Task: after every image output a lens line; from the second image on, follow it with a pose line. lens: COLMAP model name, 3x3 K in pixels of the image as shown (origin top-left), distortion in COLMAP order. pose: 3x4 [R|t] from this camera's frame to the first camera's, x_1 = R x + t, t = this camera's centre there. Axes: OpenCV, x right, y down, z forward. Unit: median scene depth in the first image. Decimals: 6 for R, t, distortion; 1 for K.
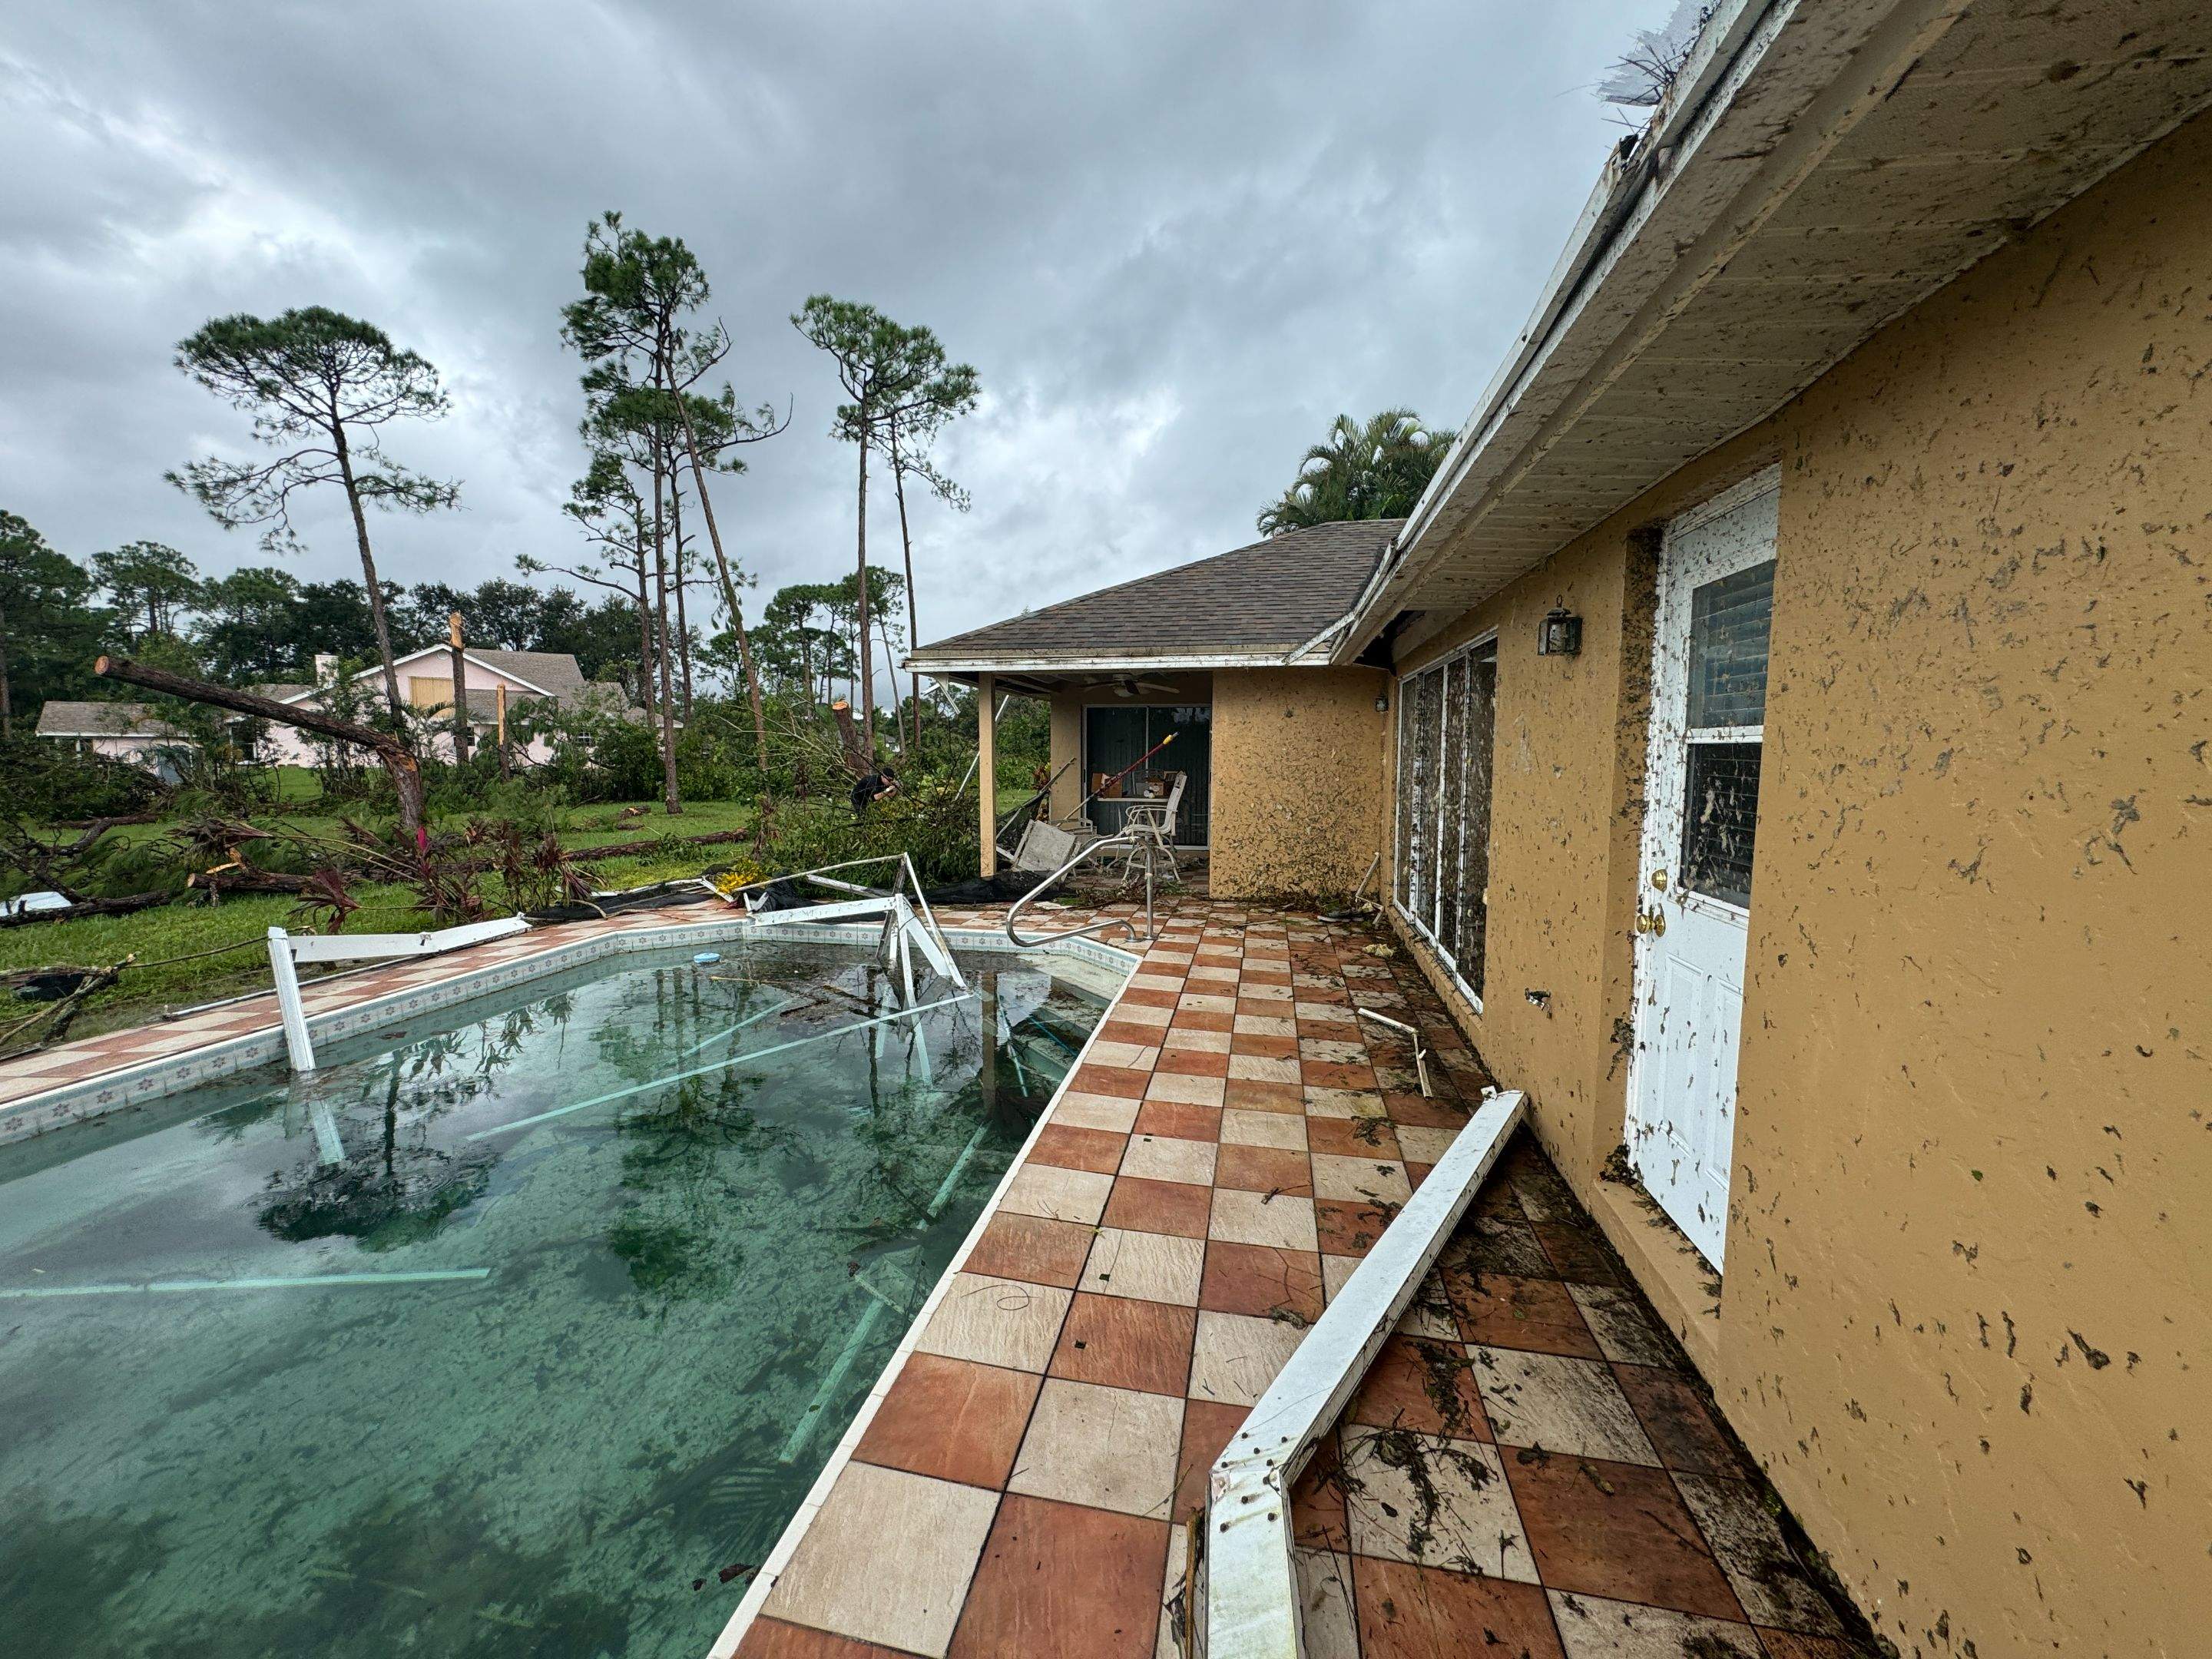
lens RADIAL K [[883.0, 0, 1106.8], [0, 883.0, 831.5], [0, 0, 1]] dist [-0.001376, 0.000136]
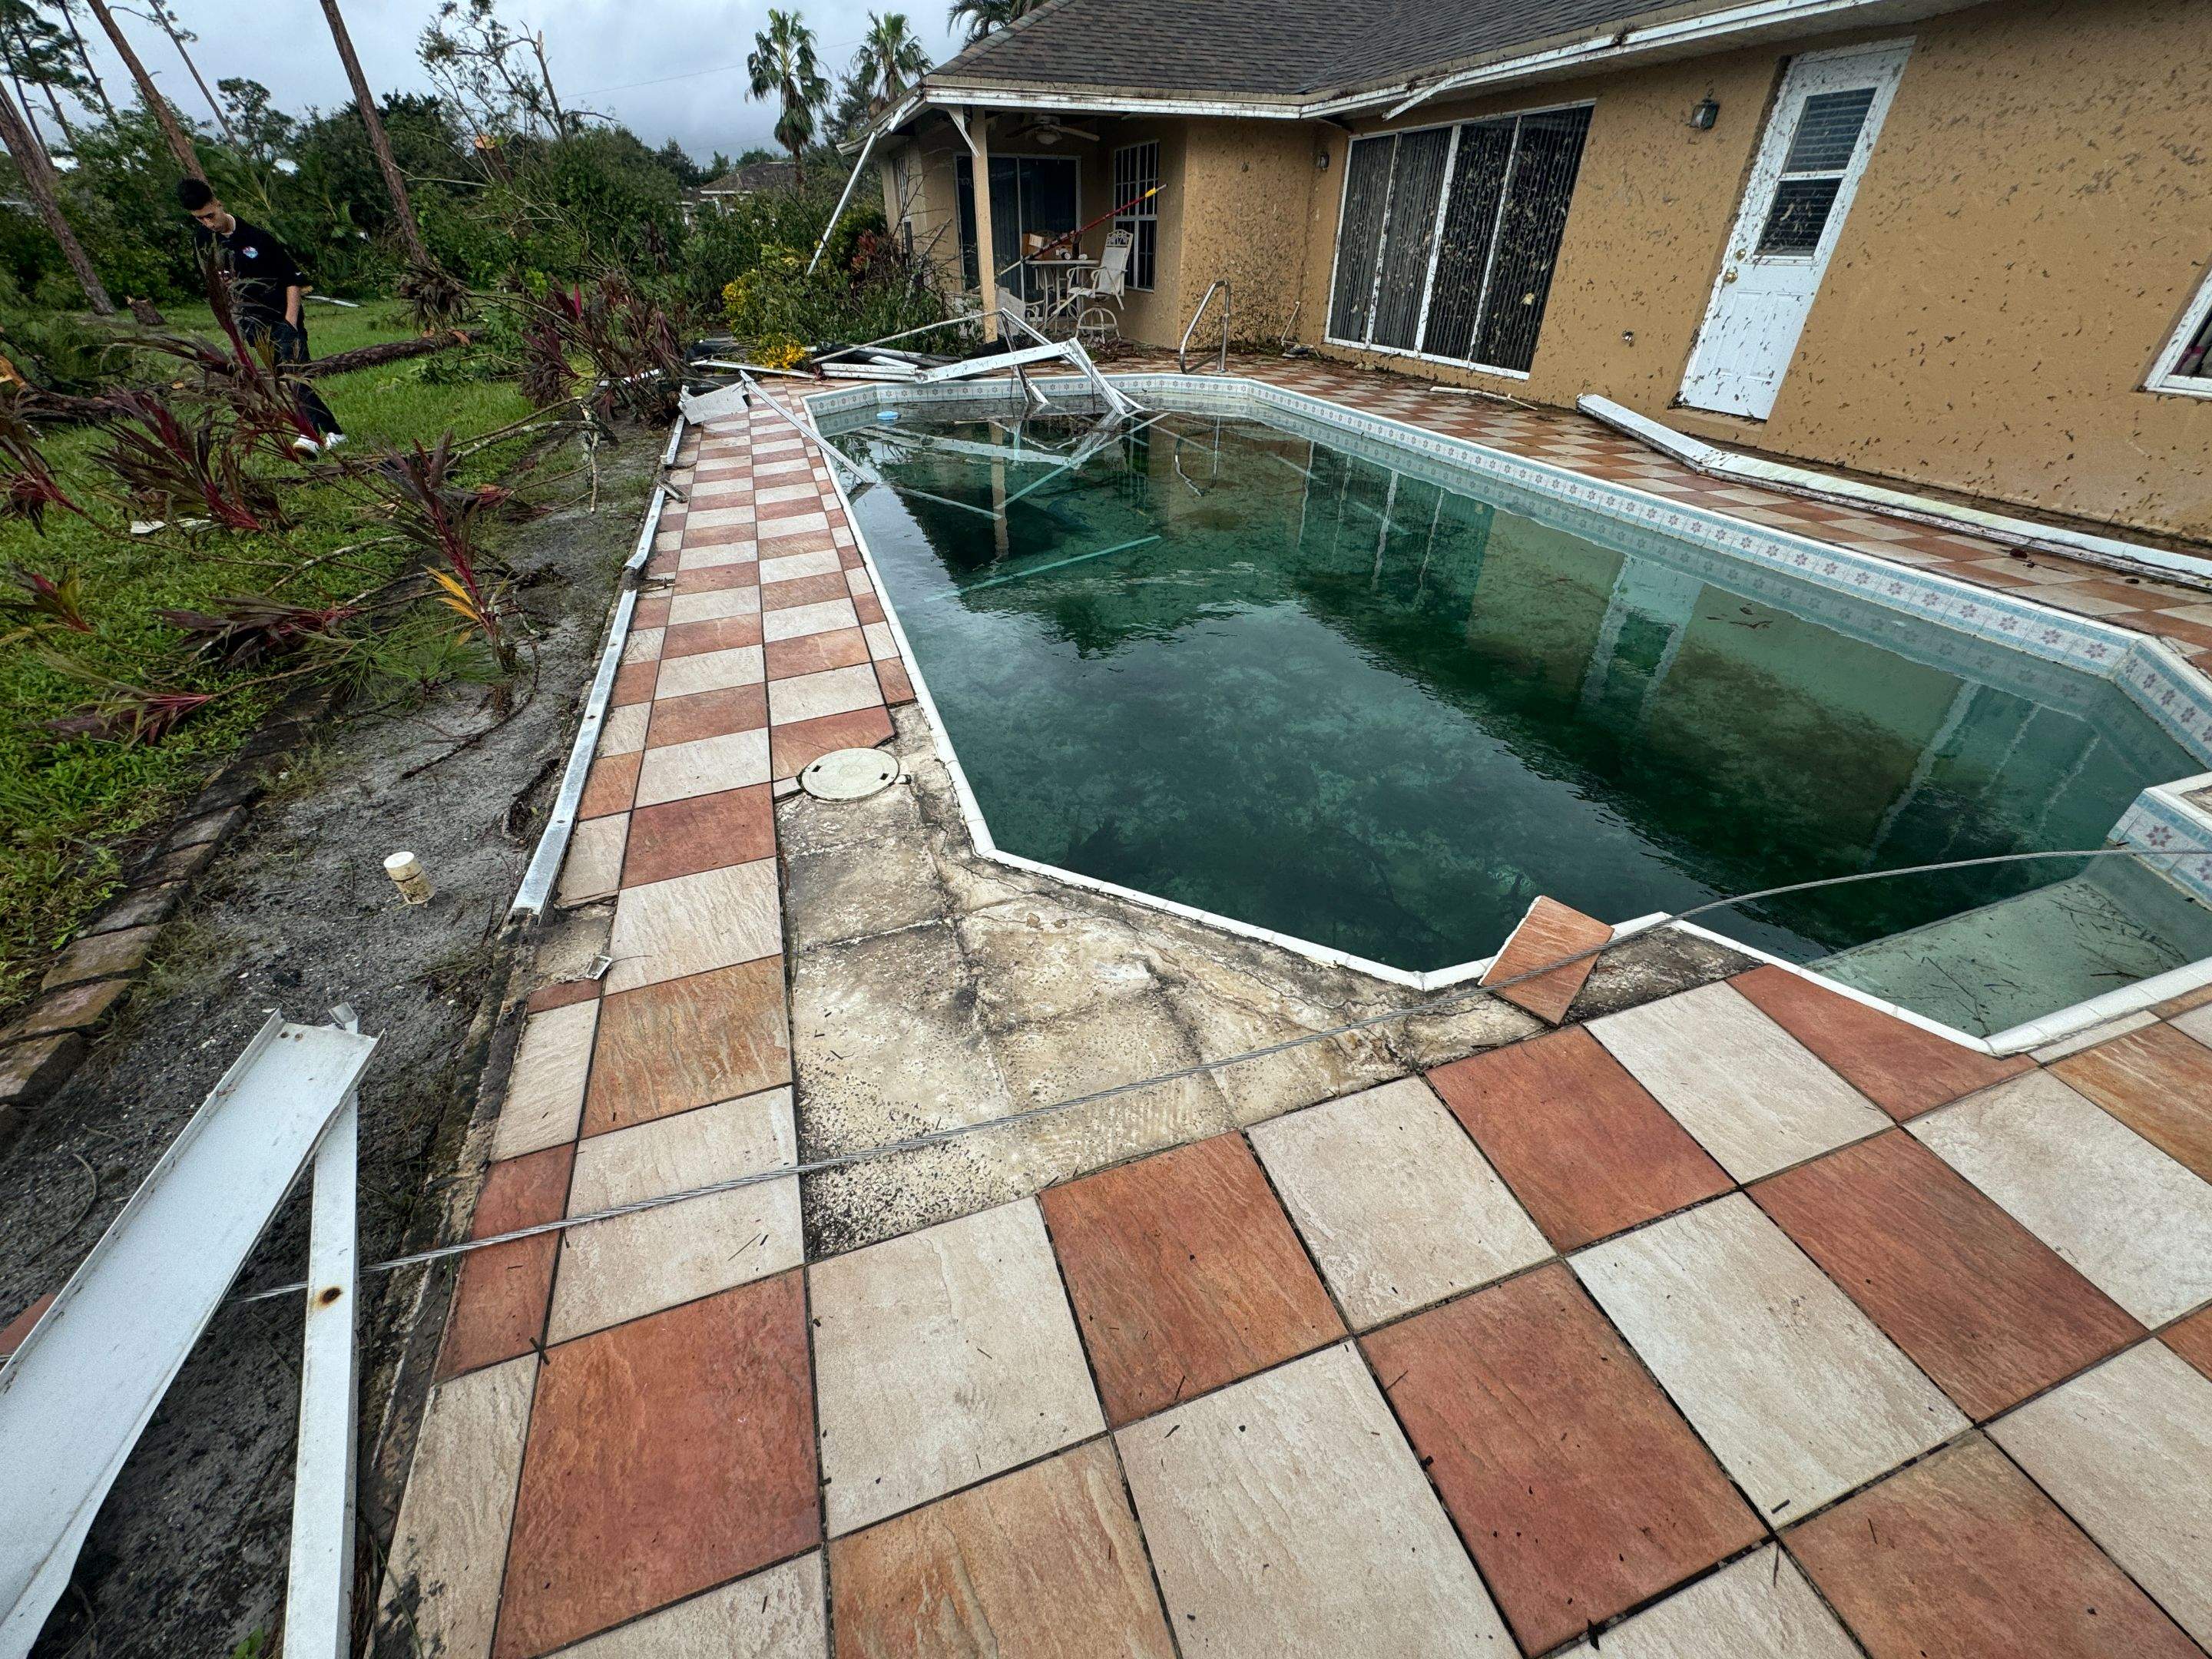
lens RADIAL K [[883.0, 0, 1097.6], [0, 883.0, 830.5], [0, 0, 1]] dist [-0.001376, 0.000136]
pose [[0.874982, -0.269236, 0.402391, -0.727833], [0.042420, 0.870555, 0.490239, 0.055277], [-0.482293, -0.411881, 0.773141, -0.198561]]
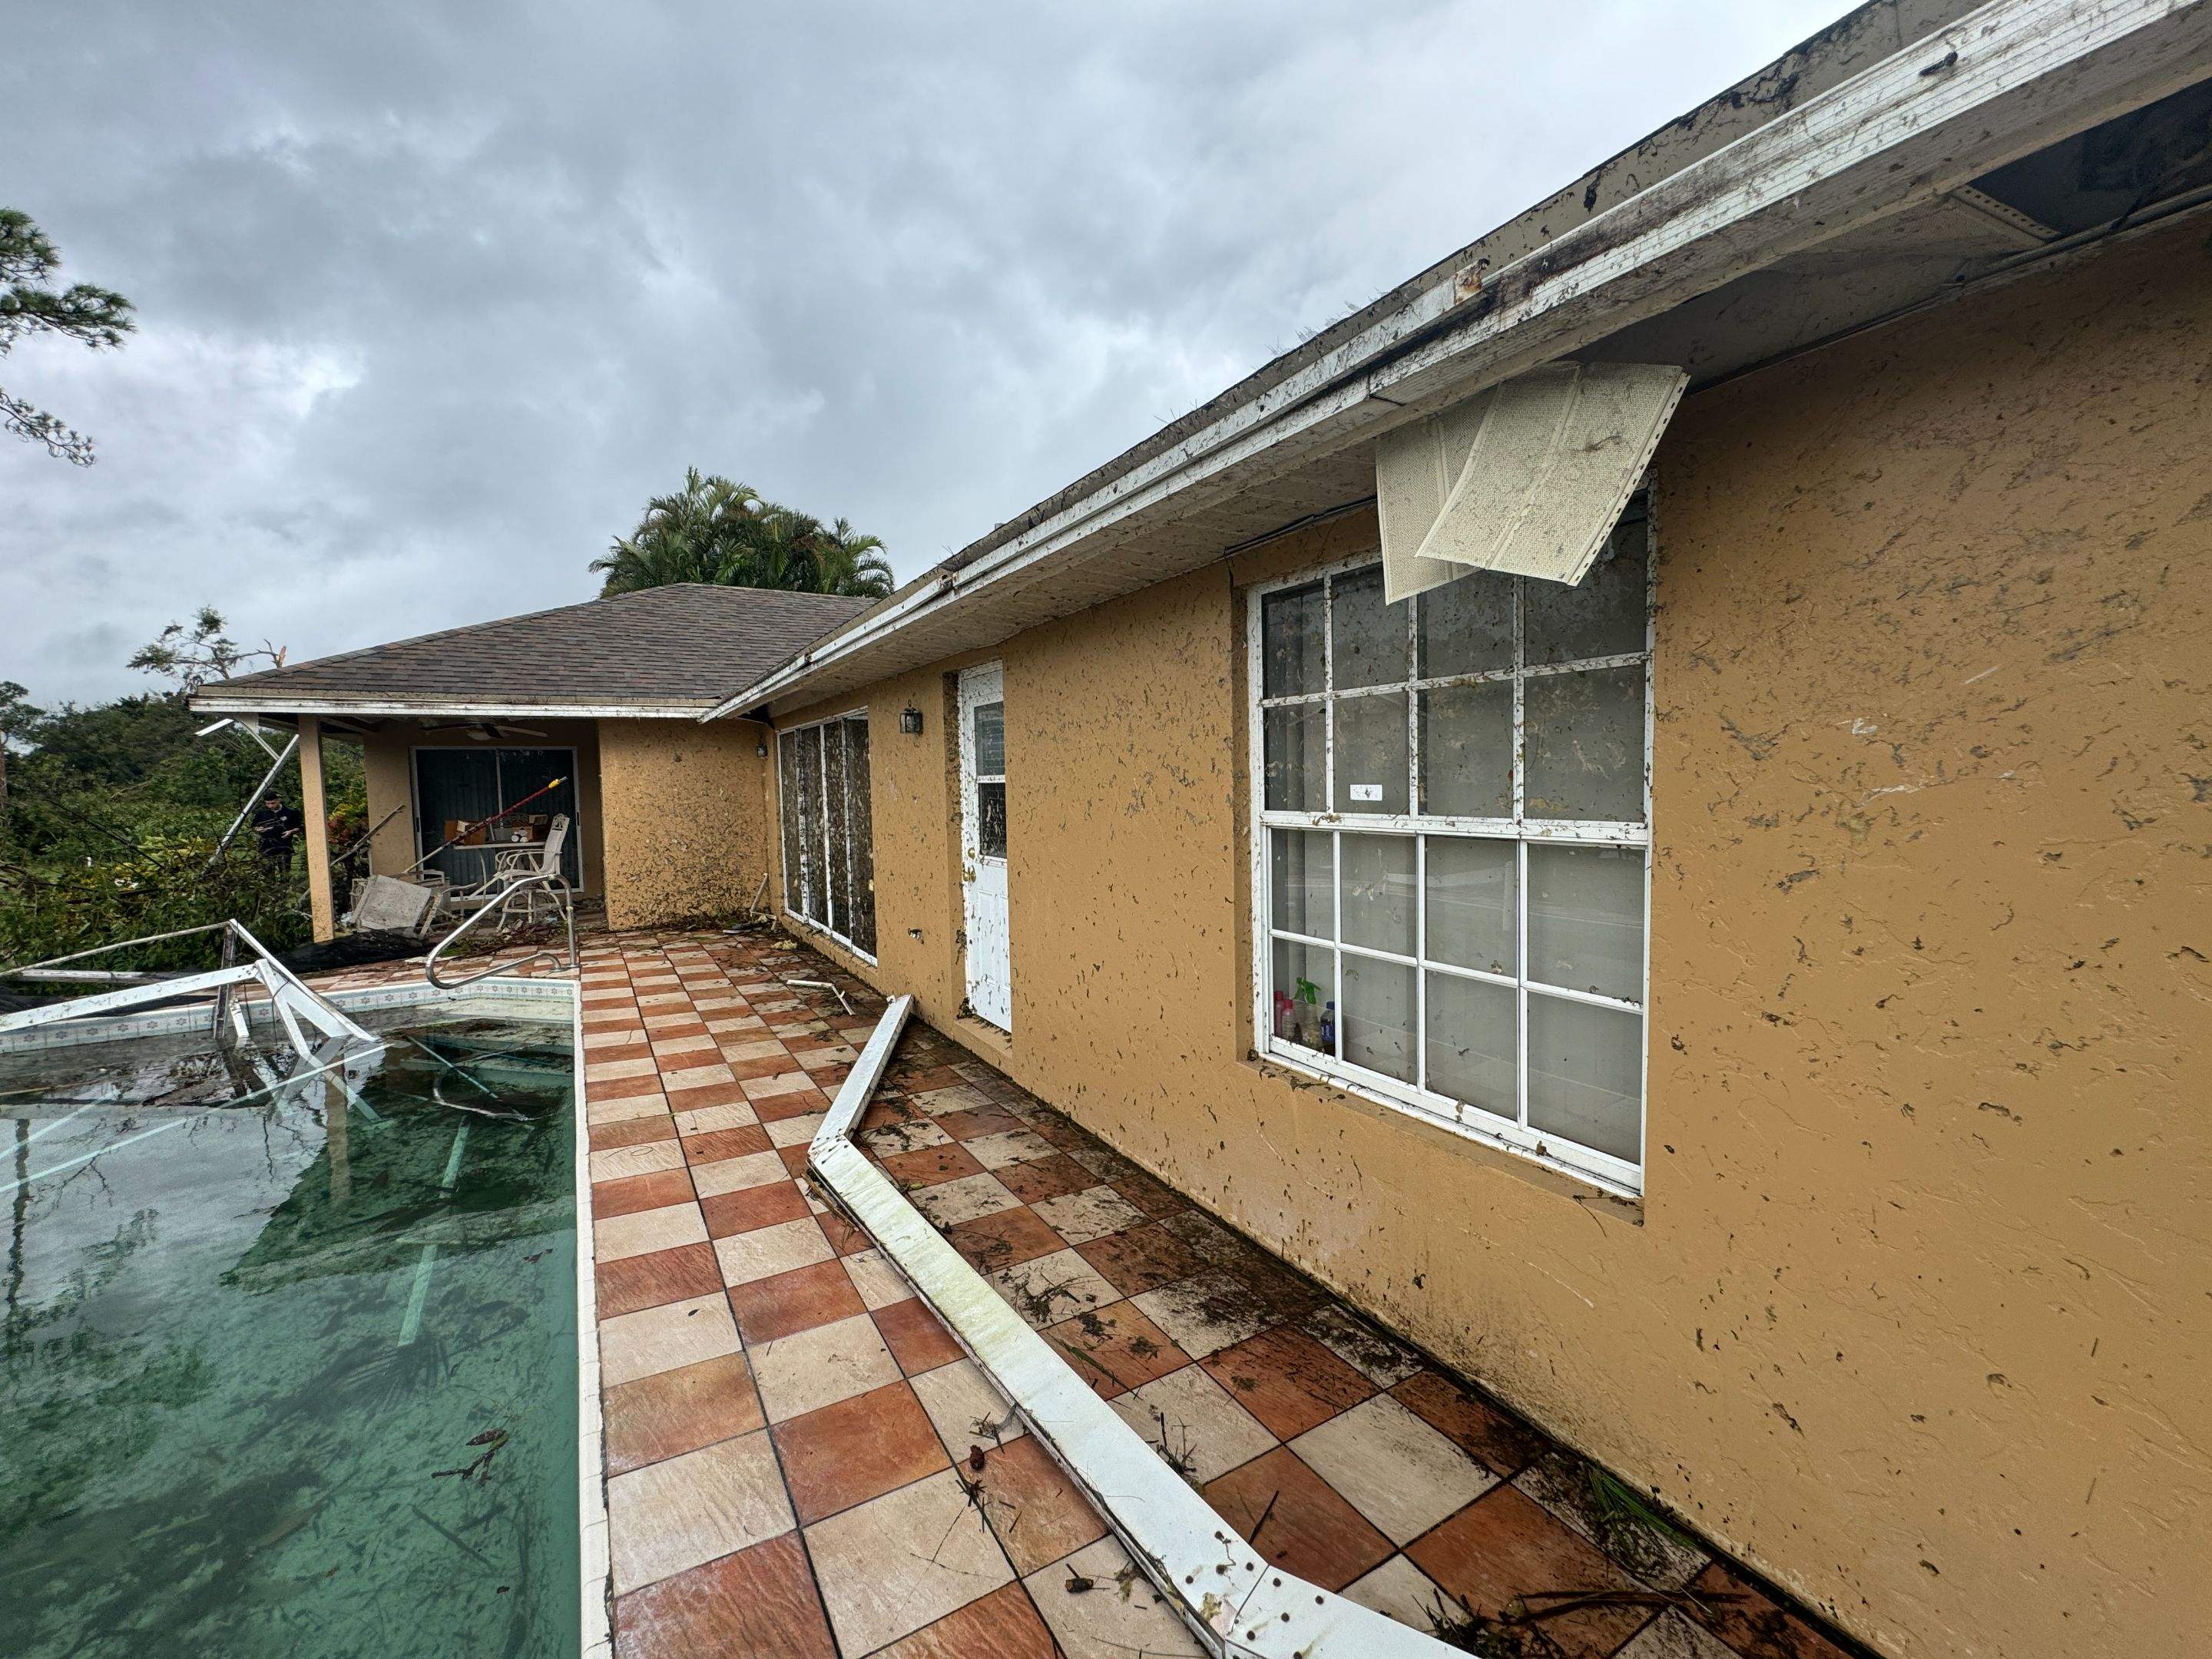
lens RADIAL K [[883.0, 0, 1102.1], [0, 883.0, 829.8], [0, 0, 1]] dist [-0.001376, 0.000136]
pose [[0.750342, -0.056496, 0.658631, -0.145773], [0.083955, 0.996418, -0.010174, 0.016078], [-0.655697, 0.062929, 0.752397, -0.219227]]
